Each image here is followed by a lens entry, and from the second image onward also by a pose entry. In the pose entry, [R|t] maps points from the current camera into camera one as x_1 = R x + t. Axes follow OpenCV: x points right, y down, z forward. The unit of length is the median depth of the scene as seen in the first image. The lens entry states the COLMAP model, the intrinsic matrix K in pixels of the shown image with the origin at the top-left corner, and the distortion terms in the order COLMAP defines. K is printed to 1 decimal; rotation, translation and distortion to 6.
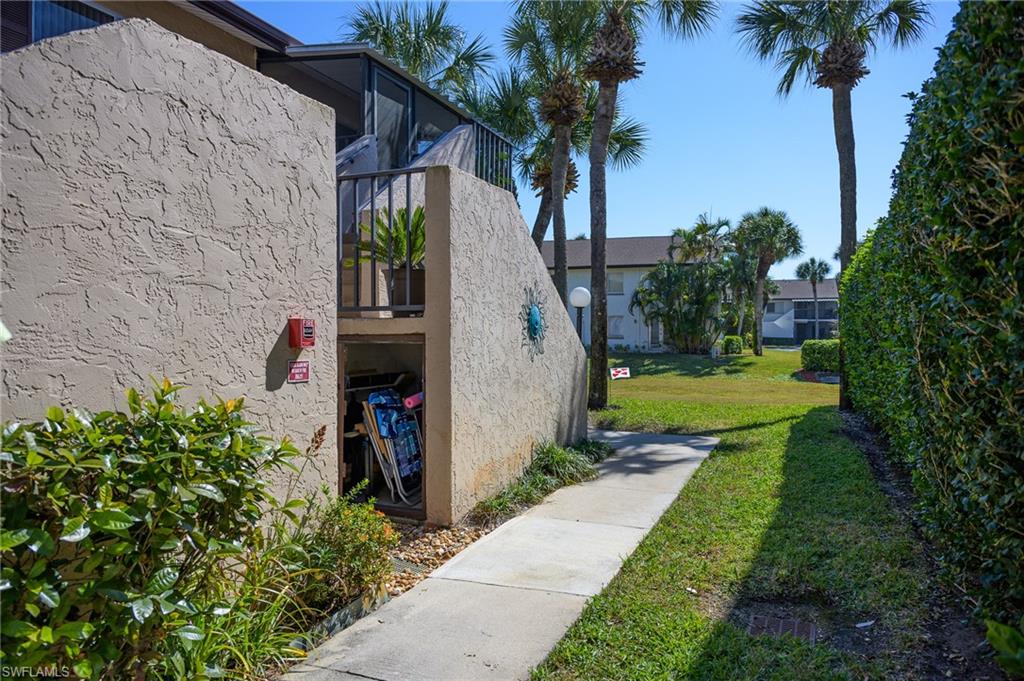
lens RADIAL K [[671.9, 0, 515.2], [0, 671.9, 346.8], [0, 0, 1]] dist [-0.001471, -0.002808]
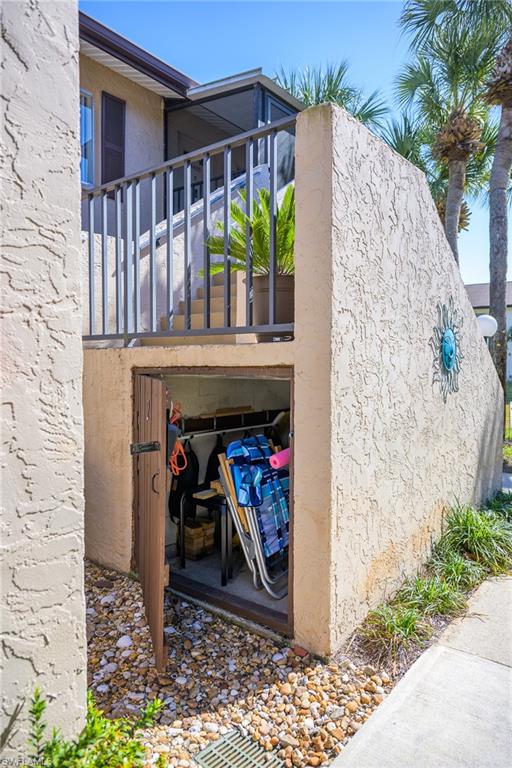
lens RADIAL K [[503.9, 0, 265.4], [0, 503.9, 381.1], [0, 0, 1]] dist [-0.001471, -0.002808]
pose [[0.966865, 0.012414, -0.254988, -0.026773], [-0.009006, 0.999854, 0.014532, -0.009185], [0.255131, -0.011754, 0.966835, 0.409268]]
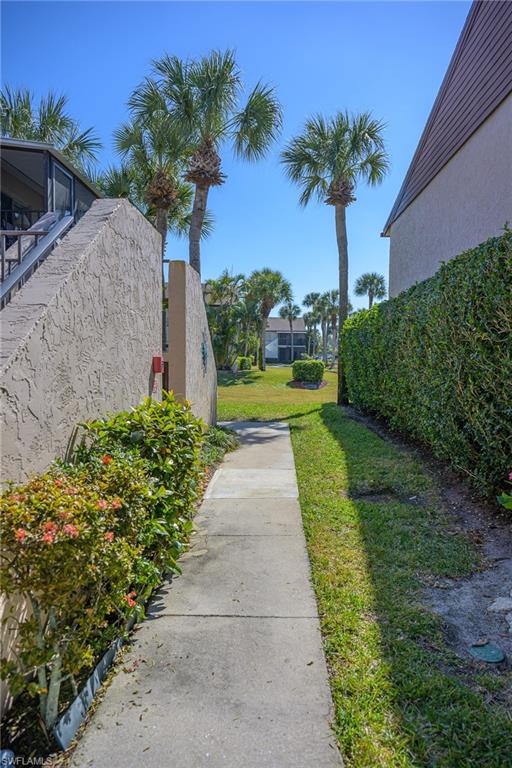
lens RADIAL K [[519.2, 0, 256.0], [0, 519.2, 384.0], [0, 0, 1]] dist [0.002843, 0.001260]
pose [[0.931821, -0.011171, 0.362747, -0.323122], [-0.003327, 0.999221, 0.039319, -0.013814], [-0.362904, -0.037845, 0.931058, -0.217502]]
